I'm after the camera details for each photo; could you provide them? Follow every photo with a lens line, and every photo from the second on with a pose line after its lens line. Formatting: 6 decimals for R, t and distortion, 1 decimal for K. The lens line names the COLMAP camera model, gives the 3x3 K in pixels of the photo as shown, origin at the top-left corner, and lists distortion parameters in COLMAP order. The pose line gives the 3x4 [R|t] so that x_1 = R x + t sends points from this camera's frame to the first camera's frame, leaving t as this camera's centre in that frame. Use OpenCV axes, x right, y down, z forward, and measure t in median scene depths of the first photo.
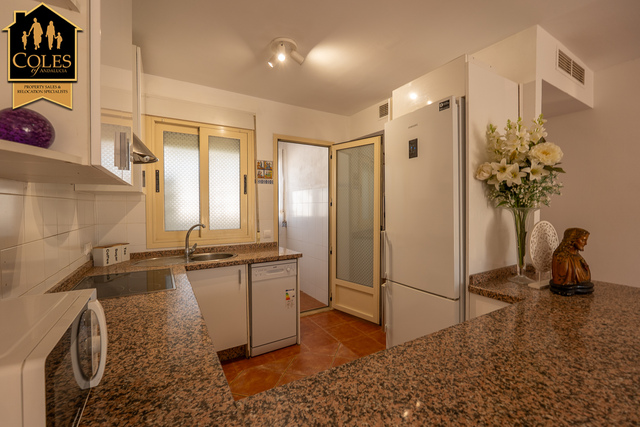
lens RADIAL K [[275.2, 0, 320.0], [0, 275.2, 213.5], [0, 0, 1]] dist [-0.002722, -0.000205]
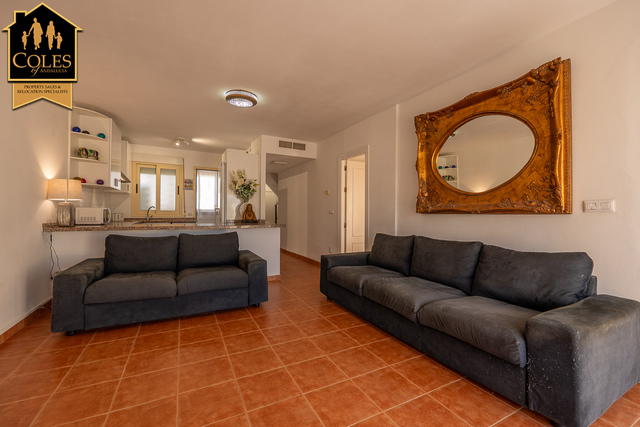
lens RADIAL K [[275.2, 0, 320.0], [0, 275.2, 213.5], [0, 0, 1]] dist [-0.002722, -0.000205]
pose [[0.999013, 0.012878, -0.042521, 0.993991], [-0.014080, 0.999506, -0.028109, 0.130612], [0.042138, 0.028680, 0.998700, -1.177064]]
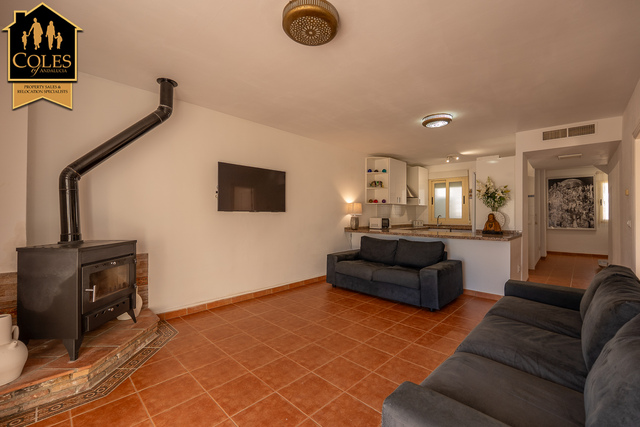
lens RADIAL K [[275.2, 0, 320.0], [0, 275.2, 213.5], [0, 0, 1]] dist [-0.002722, -0.000205]
pose [[0.257324, 0.004899, -0.966313, 1.795232], [-0.032826, 0.999454, -0.003675, 0.065111], [0.965768, 0.032665, 0.257344, -0.843701]]
